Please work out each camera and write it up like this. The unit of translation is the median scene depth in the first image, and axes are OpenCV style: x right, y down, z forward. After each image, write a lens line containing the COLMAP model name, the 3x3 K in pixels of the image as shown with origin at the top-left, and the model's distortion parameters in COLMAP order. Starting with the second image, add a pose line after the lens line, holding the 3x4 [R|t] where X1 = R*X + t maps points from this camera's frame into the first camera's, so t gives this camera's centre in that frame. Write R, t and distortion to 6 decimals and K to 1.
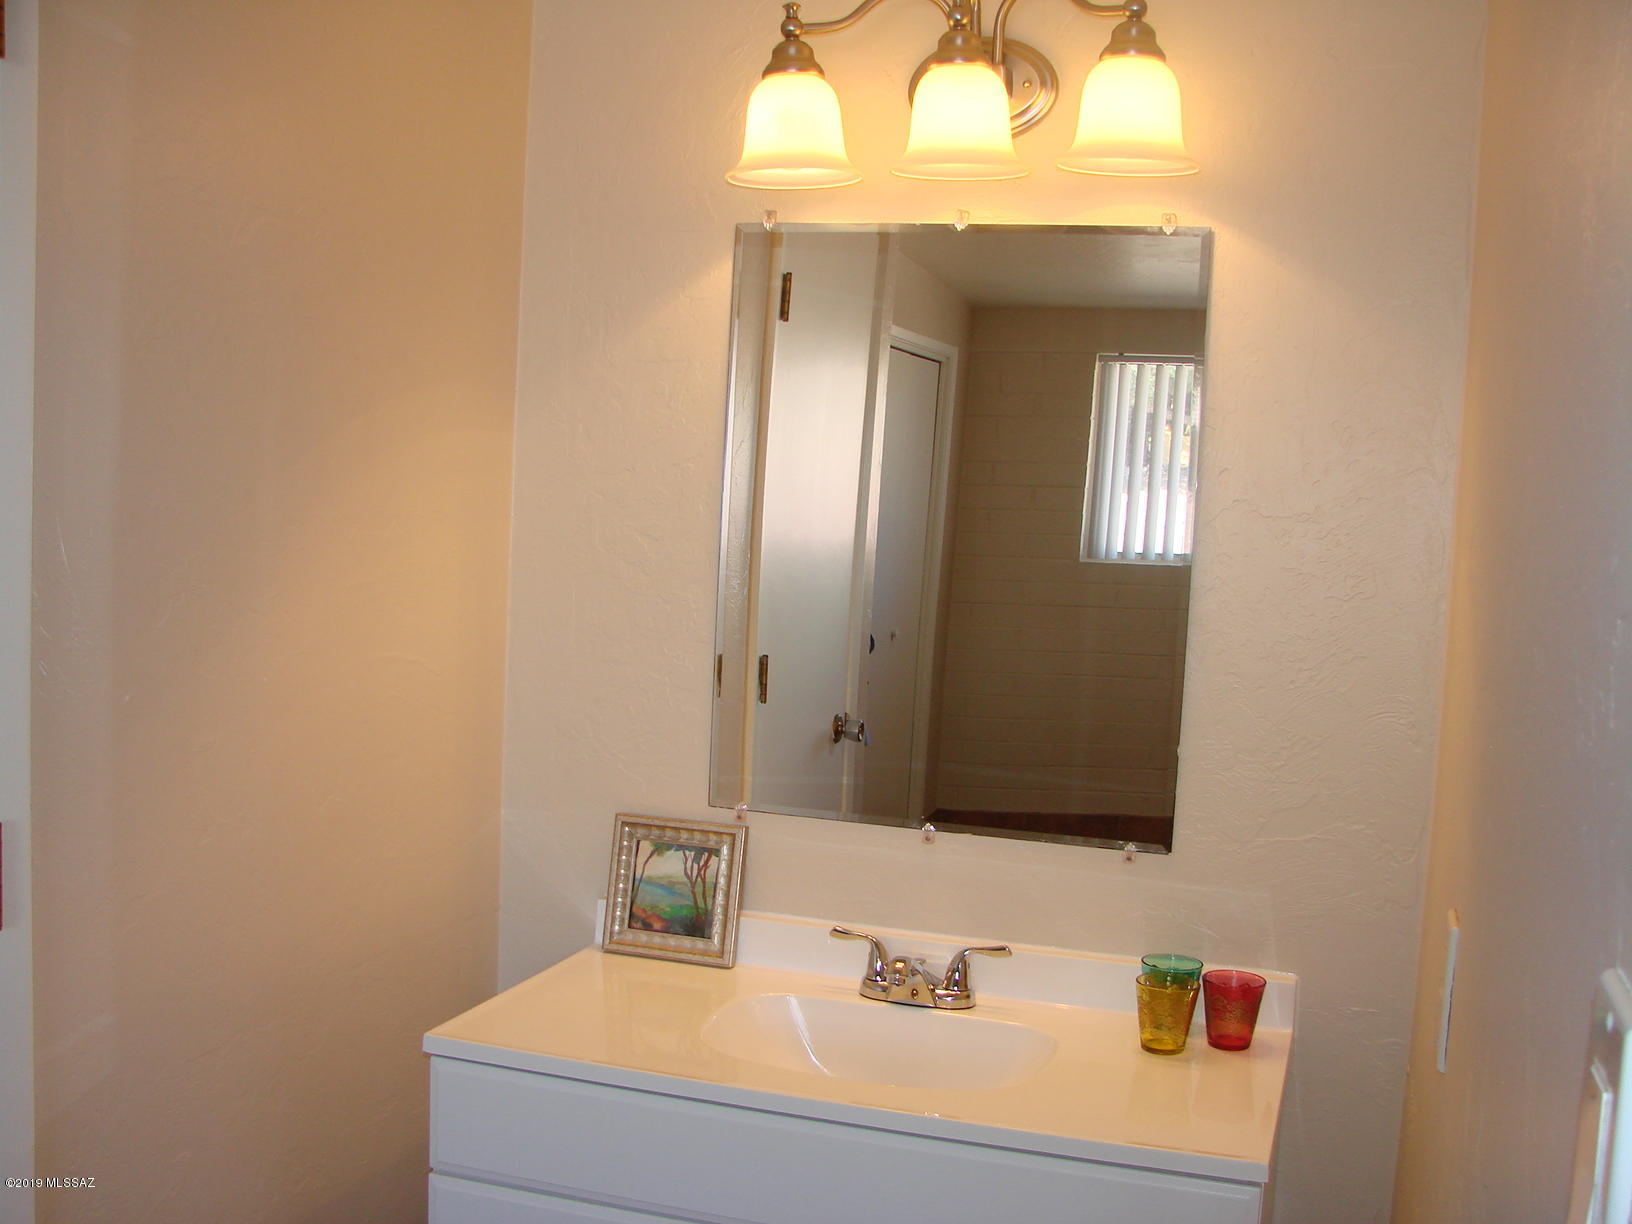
lens RADIAL K [[1736.2, 0, 822.9], [0, 1736.2, 663.1], [0, 0, 1]] dist [-0.213575, 0.227909]
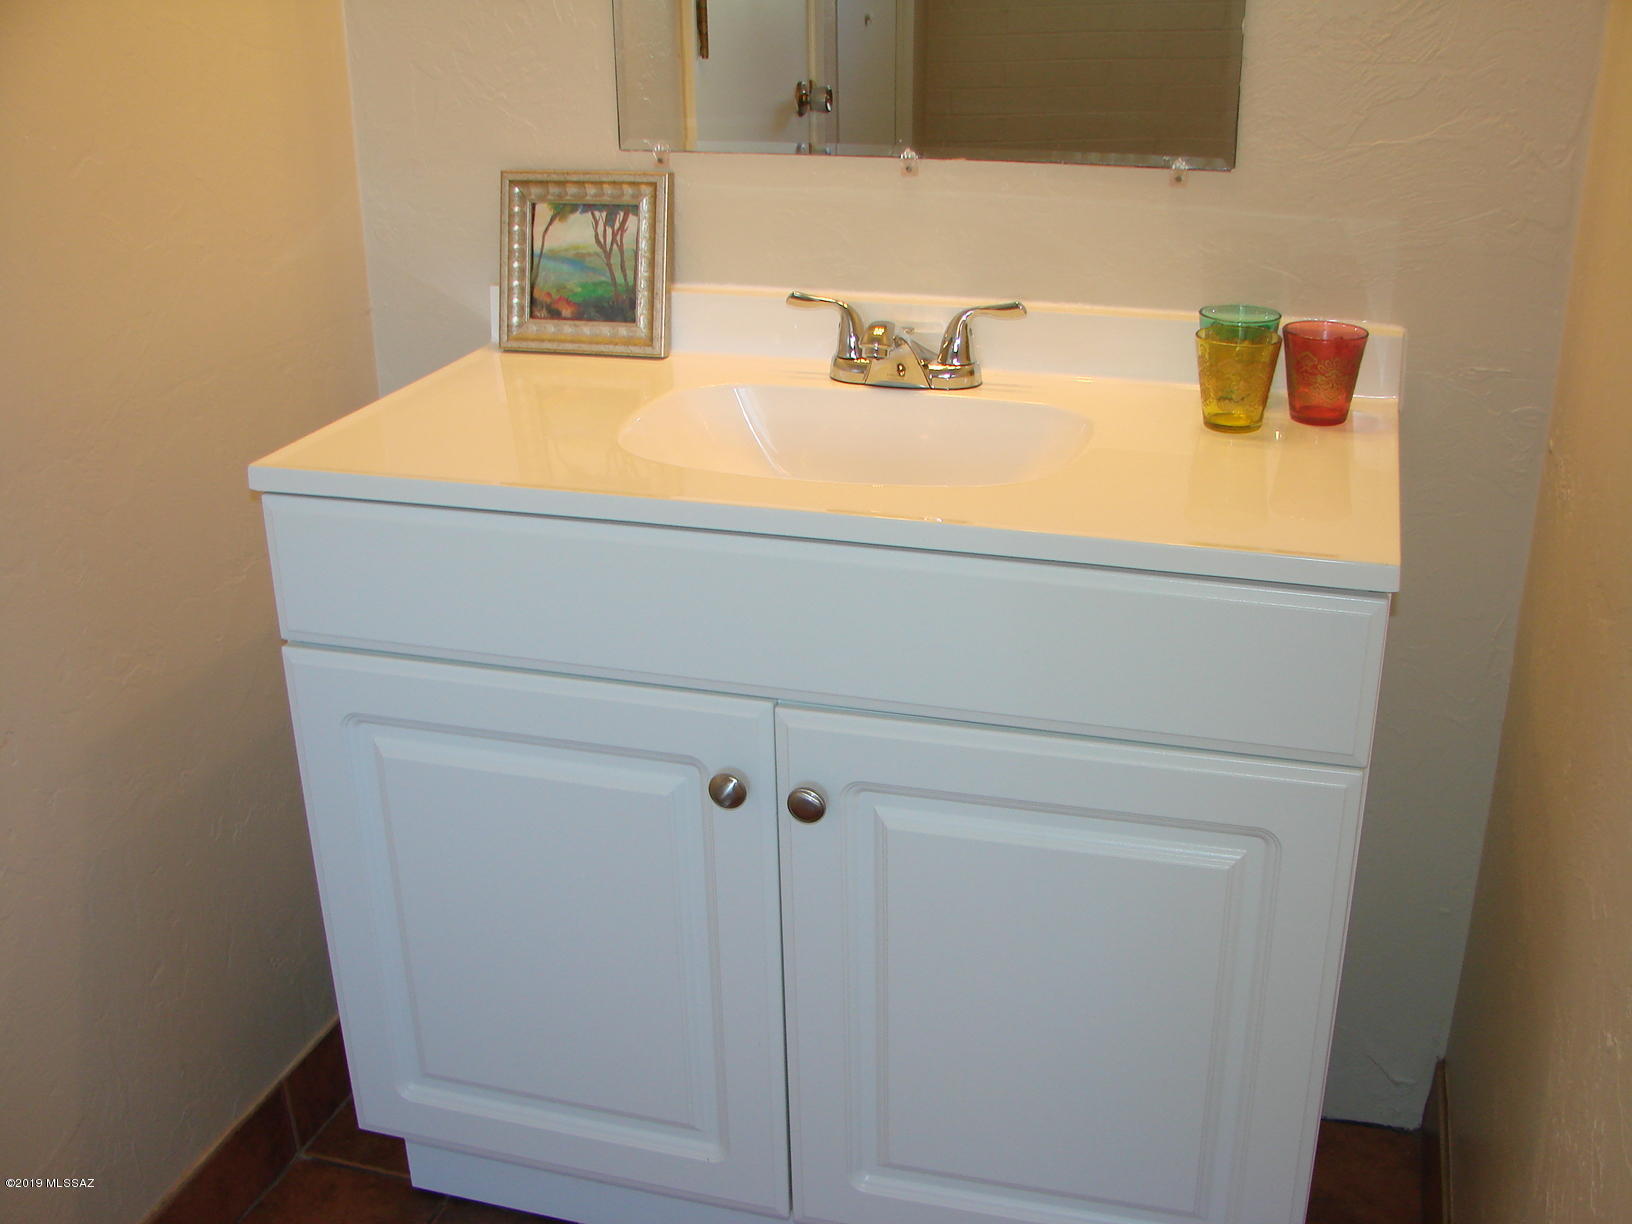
lens RADIAL K [[1736.2, 0, 822.9], [0, 1736.2, 663.1], [0, 0, 1]] dist [-0.213575, 0.227909]
pose [[0.998196, -0.059315, -0.009334, 0.017064], [0.059291, 0.949115, 0.309298, 0.071809], [-0.009487, -0.309294, 0.950919, 0.221506]]
